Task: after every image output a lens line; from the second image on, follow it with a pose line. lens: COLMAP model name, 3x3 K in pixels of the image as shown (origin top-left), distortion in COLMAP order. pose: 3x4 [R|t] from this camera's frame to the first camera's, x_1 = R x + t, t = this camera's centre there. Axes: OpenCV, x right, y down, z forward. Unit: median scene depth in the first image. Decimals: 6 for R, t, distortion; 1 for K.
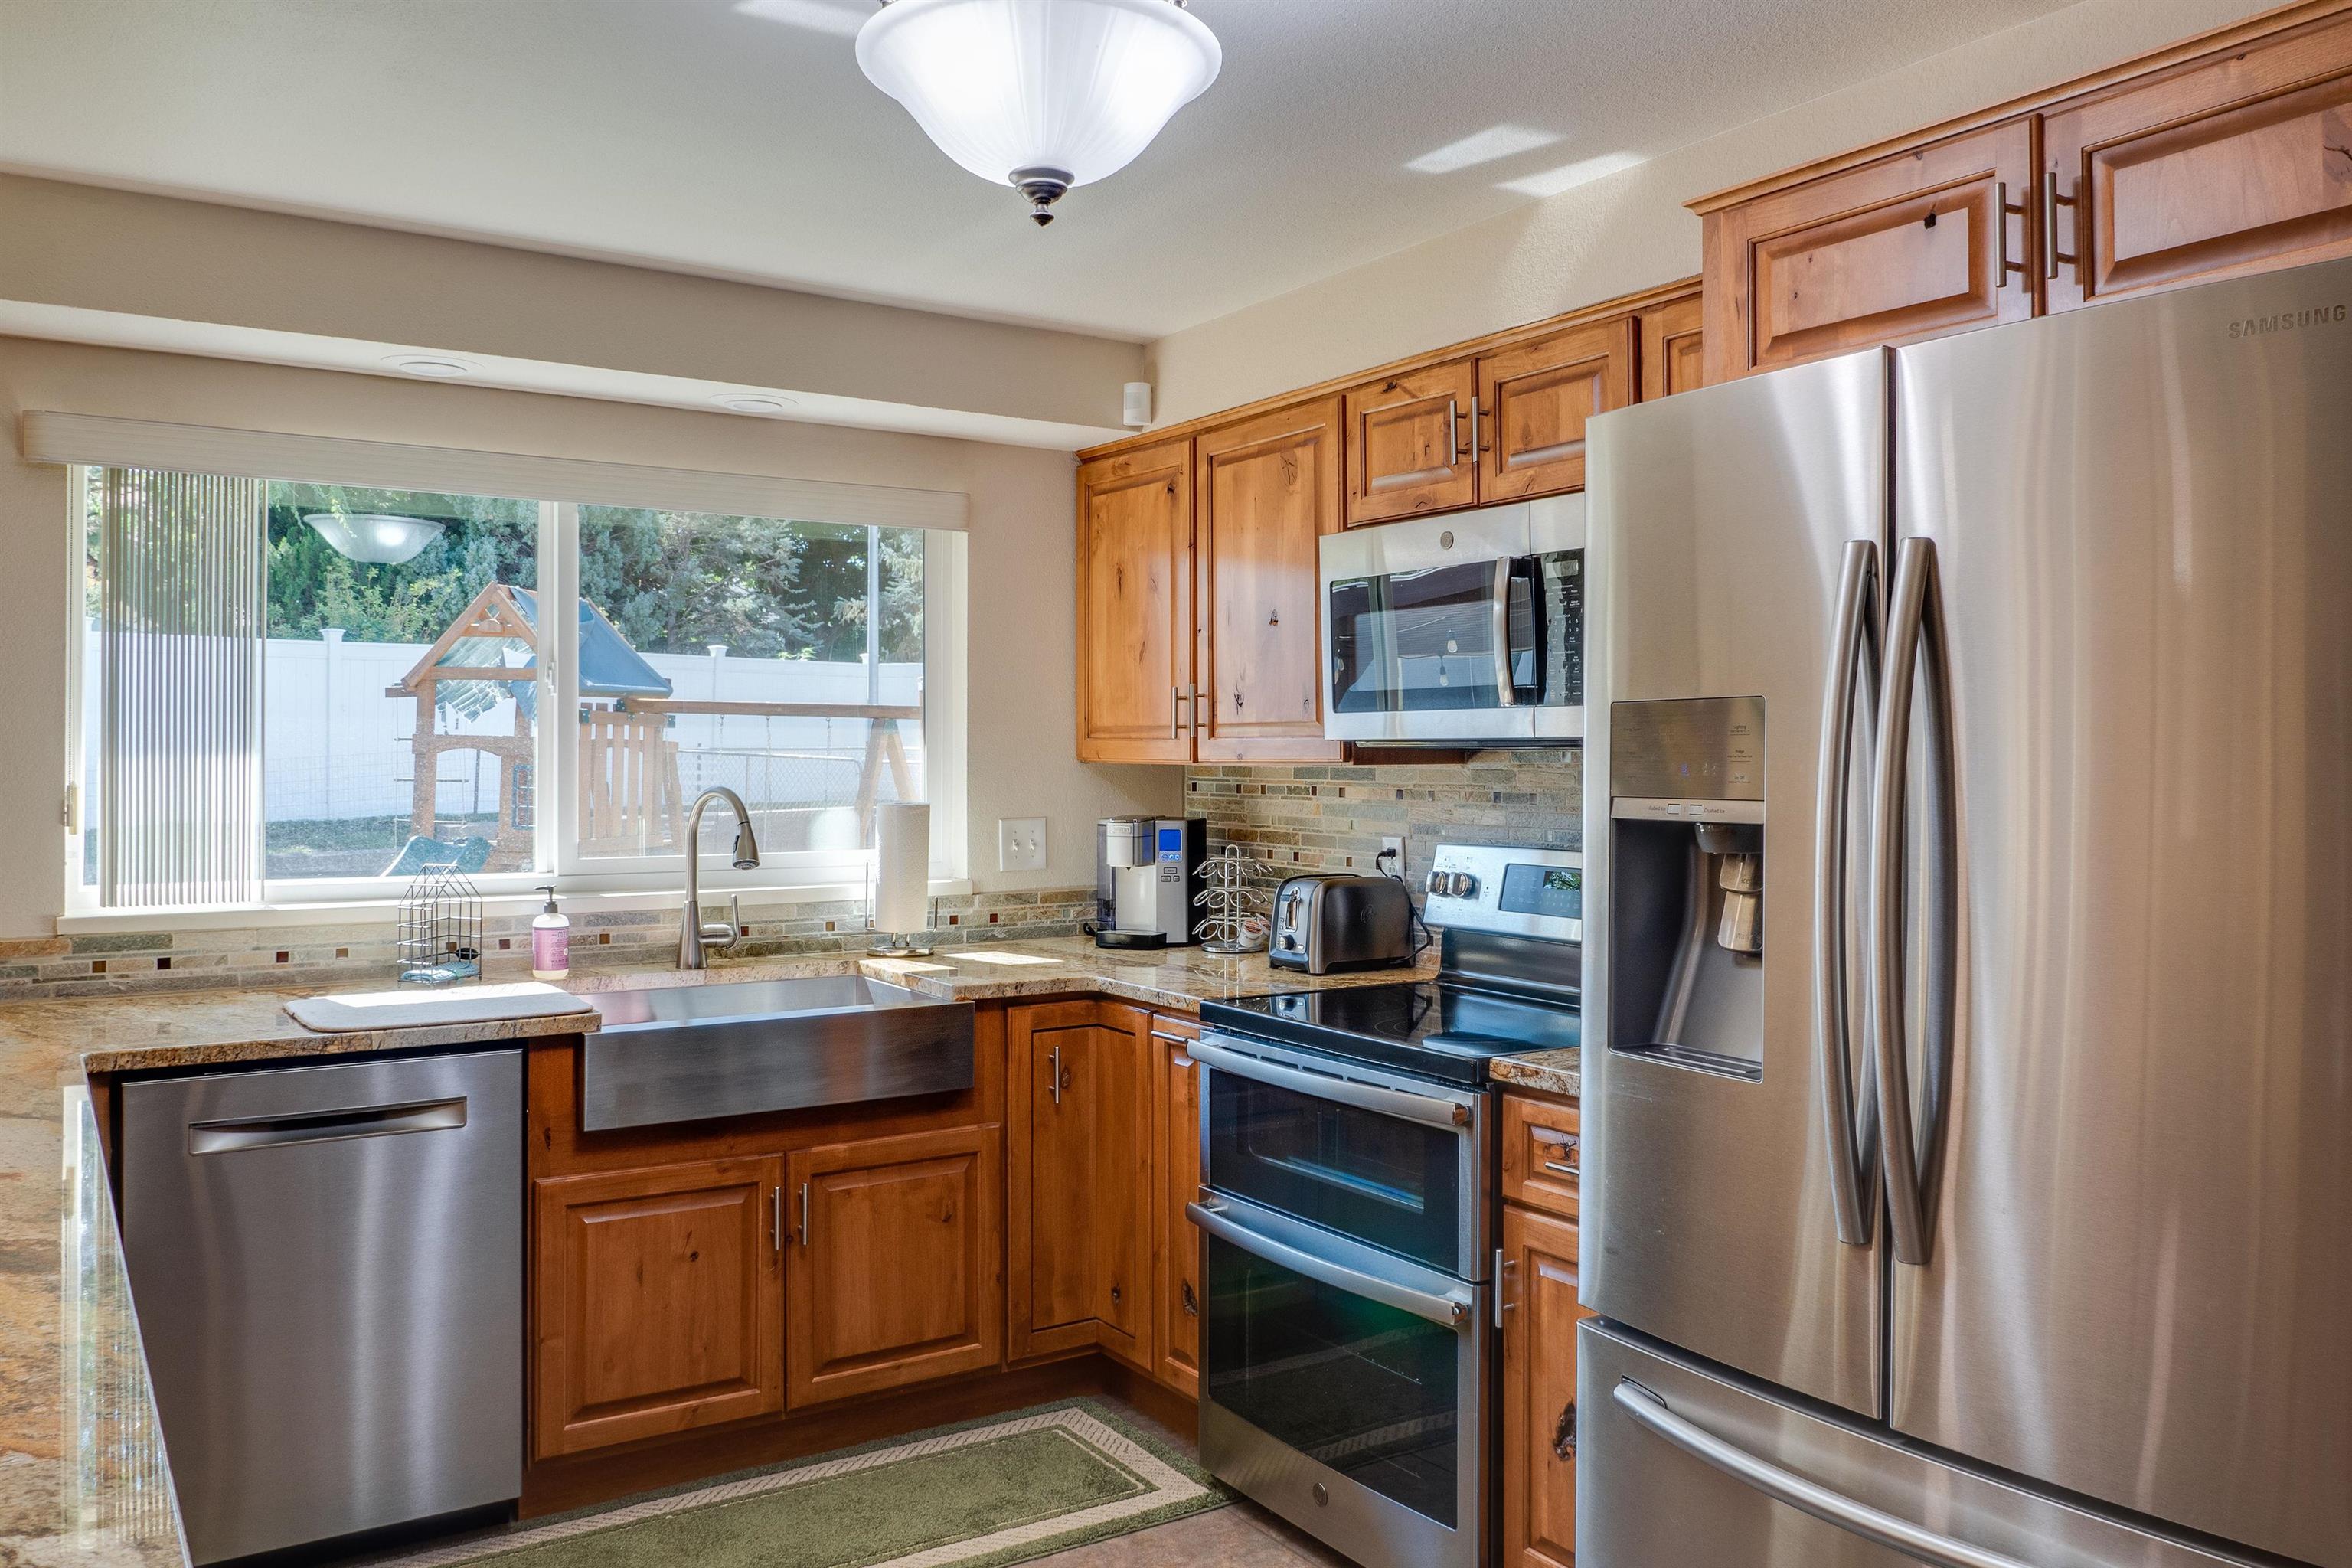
lens RADIAL K [[1787.3, 0, 1177.9], [0, 1787.3, 742.4], [0, 0, 1]] dist [-0.002815, 0.001384]
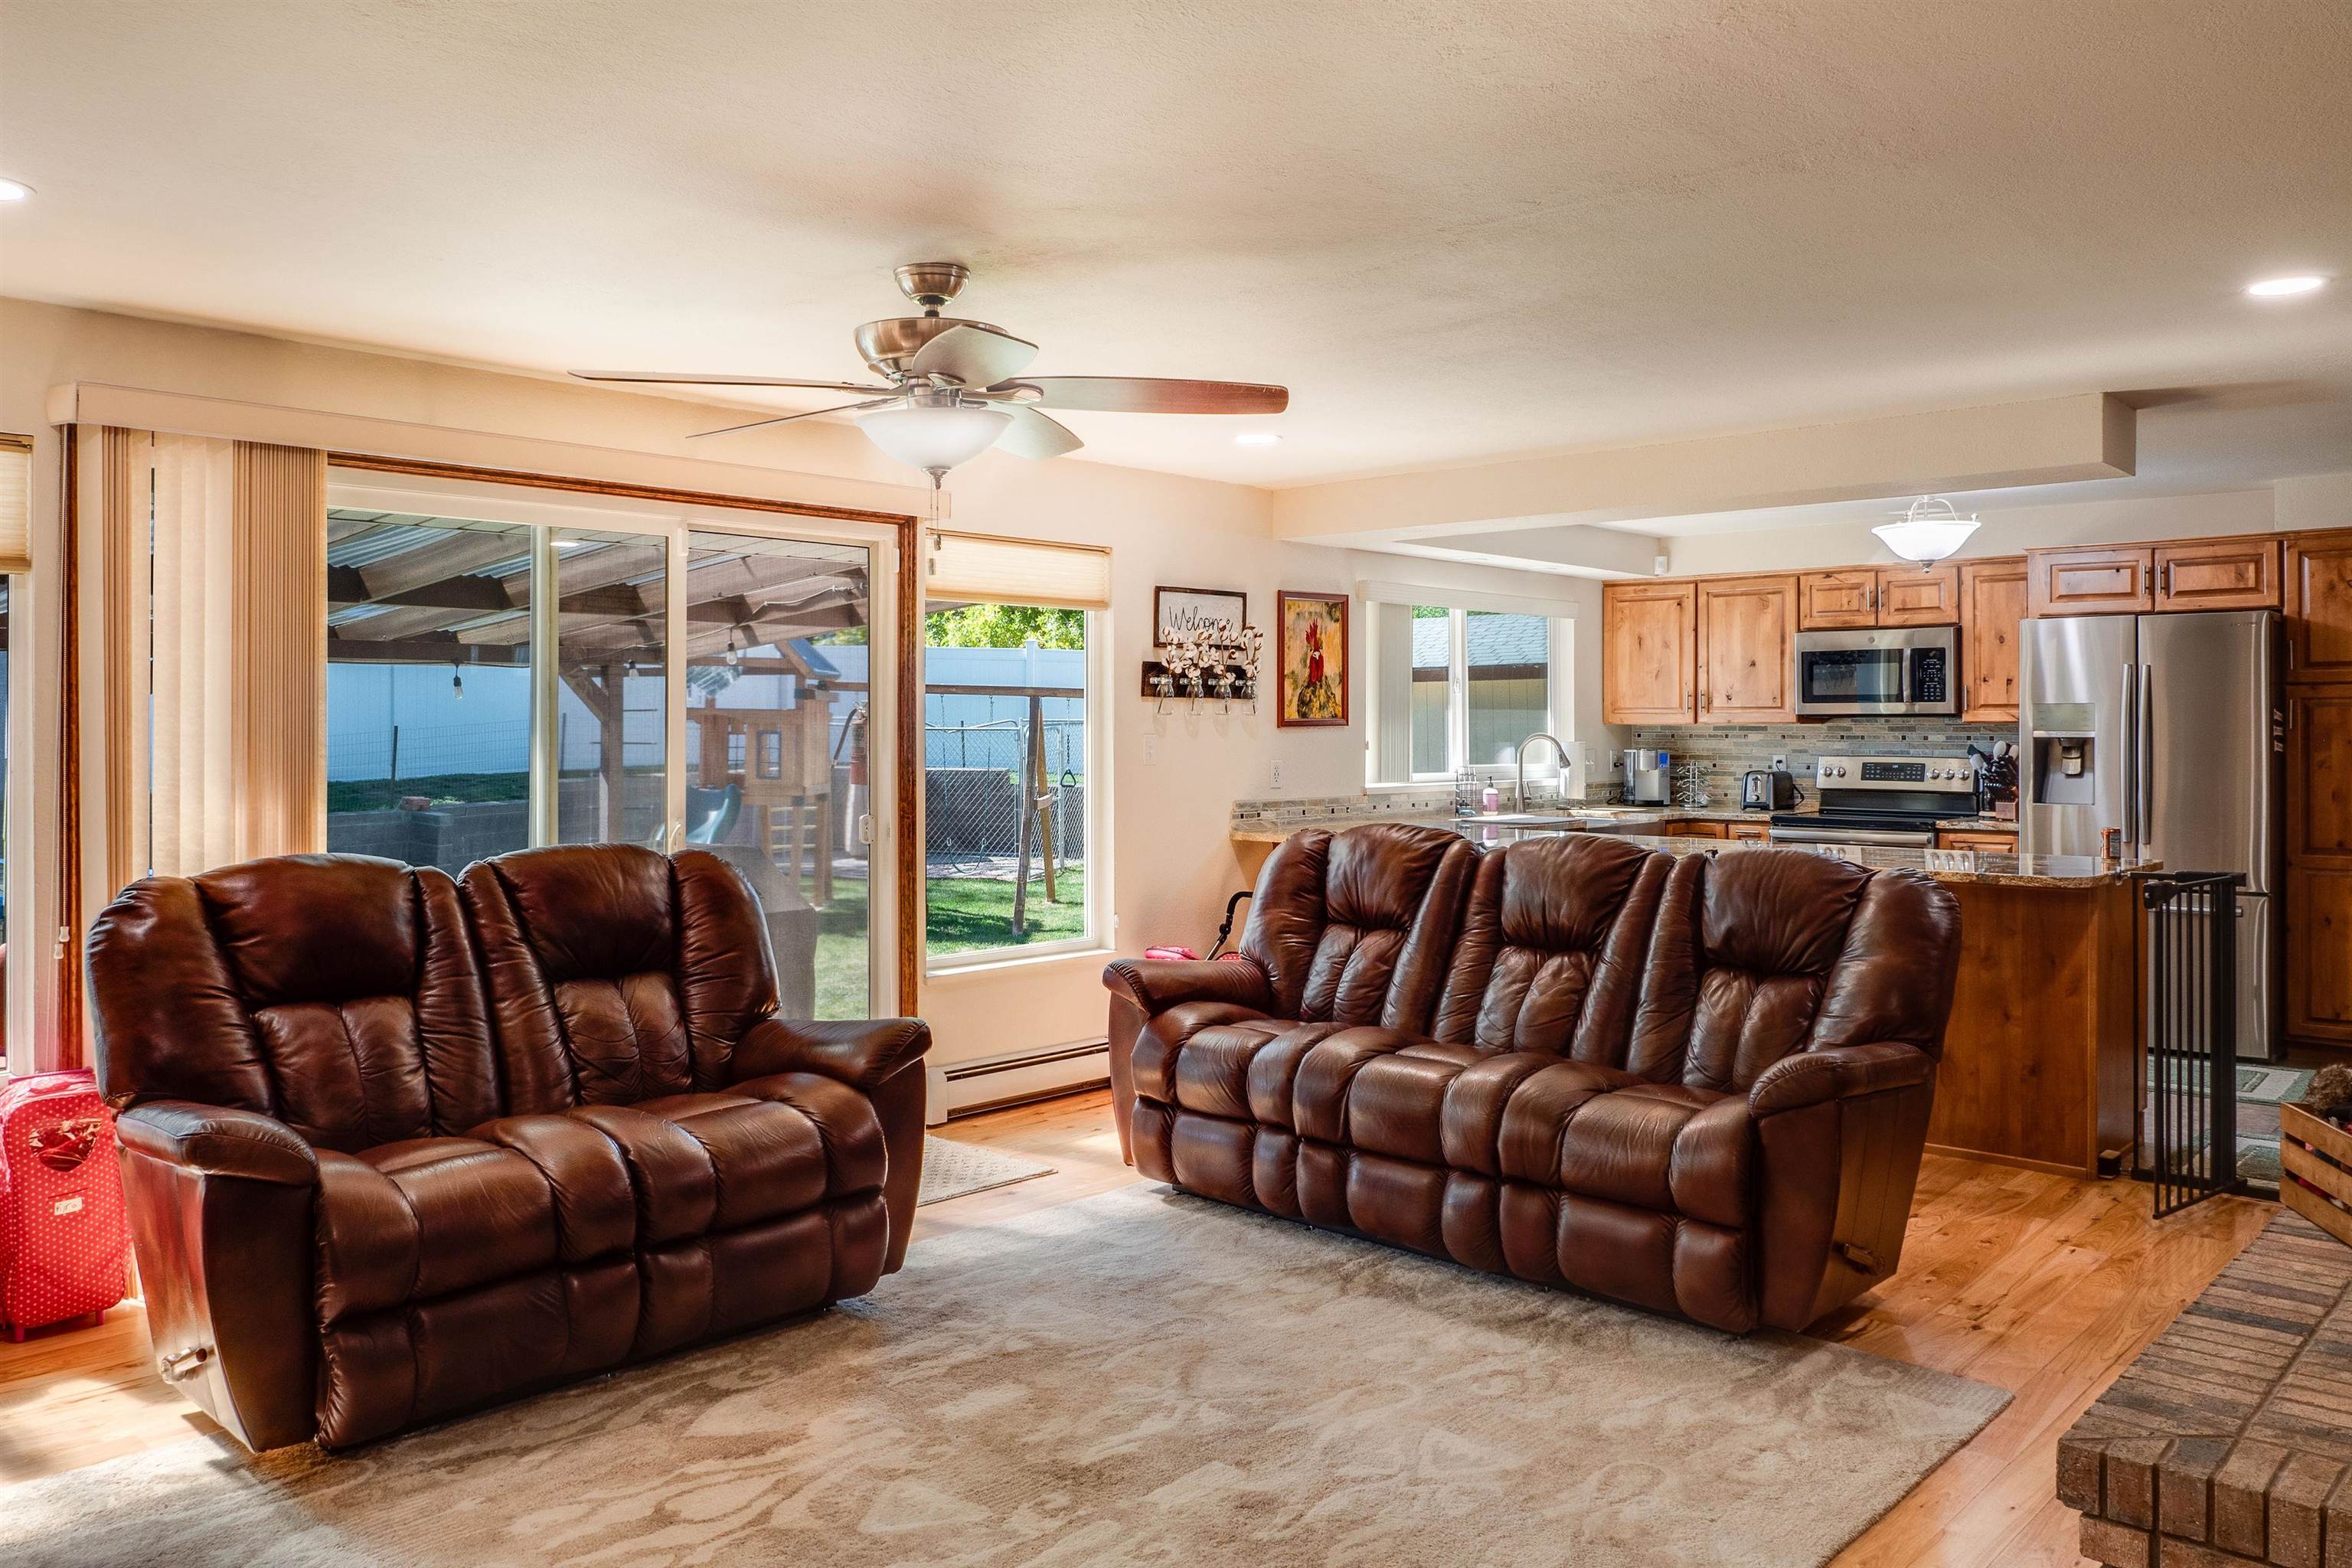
lens RADIAL K [[1715.5, 0, 1175.7], [0, 1715.5, 723.3], [0, 0, 1]] dist [-0.003000, -0.000767]
pose [[0.968288, -0.001121, 0.249835, -1.242250], [-0.000690, 0.999974, 0.007164, -0.004644], [-0.249836, -0.007109, 0.968262, -1.018998]]
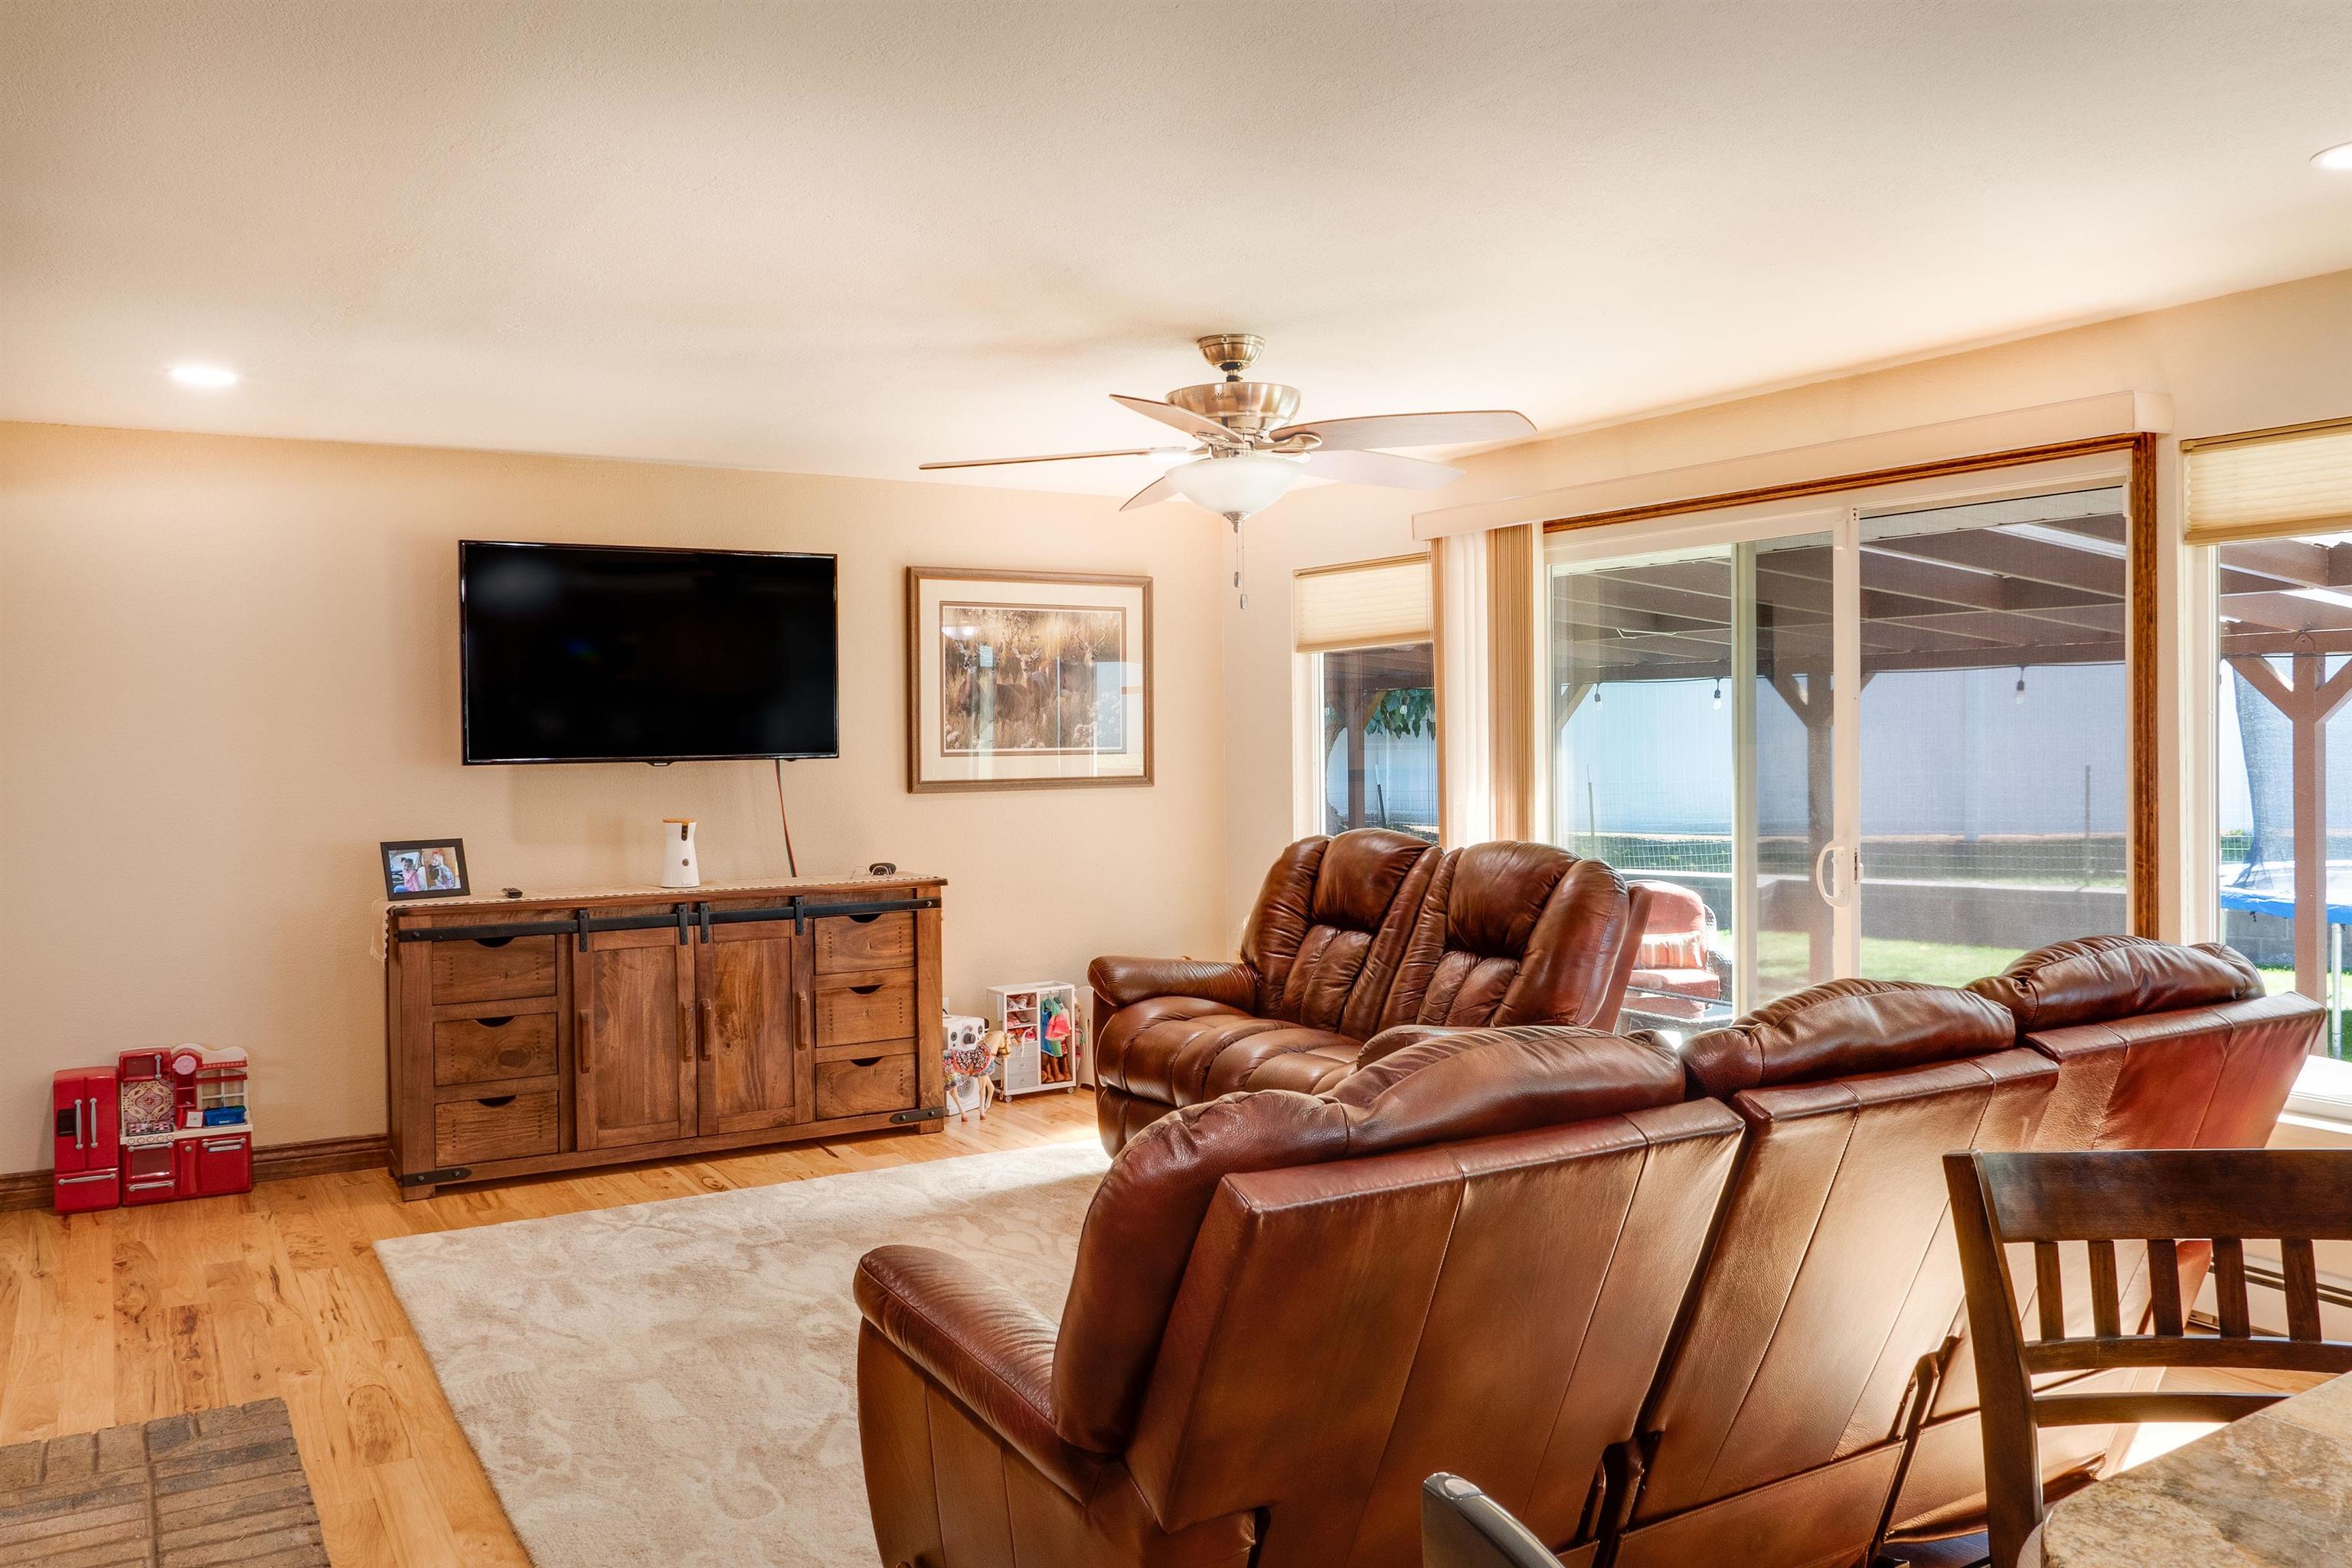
lens RADIAL K [[1787.3, 0, 1177.9], [0, 1787.3, 742.4], [0, 0, 1]] dist [-0.002815, 0.001384]
pose [[-0.035221, 0.000894, -0.999379, 3.036183], [0.018950, 0.999820, 0.000227, 0.022099], [0.999200, -0.018930, -0.035232, 2.306421]]
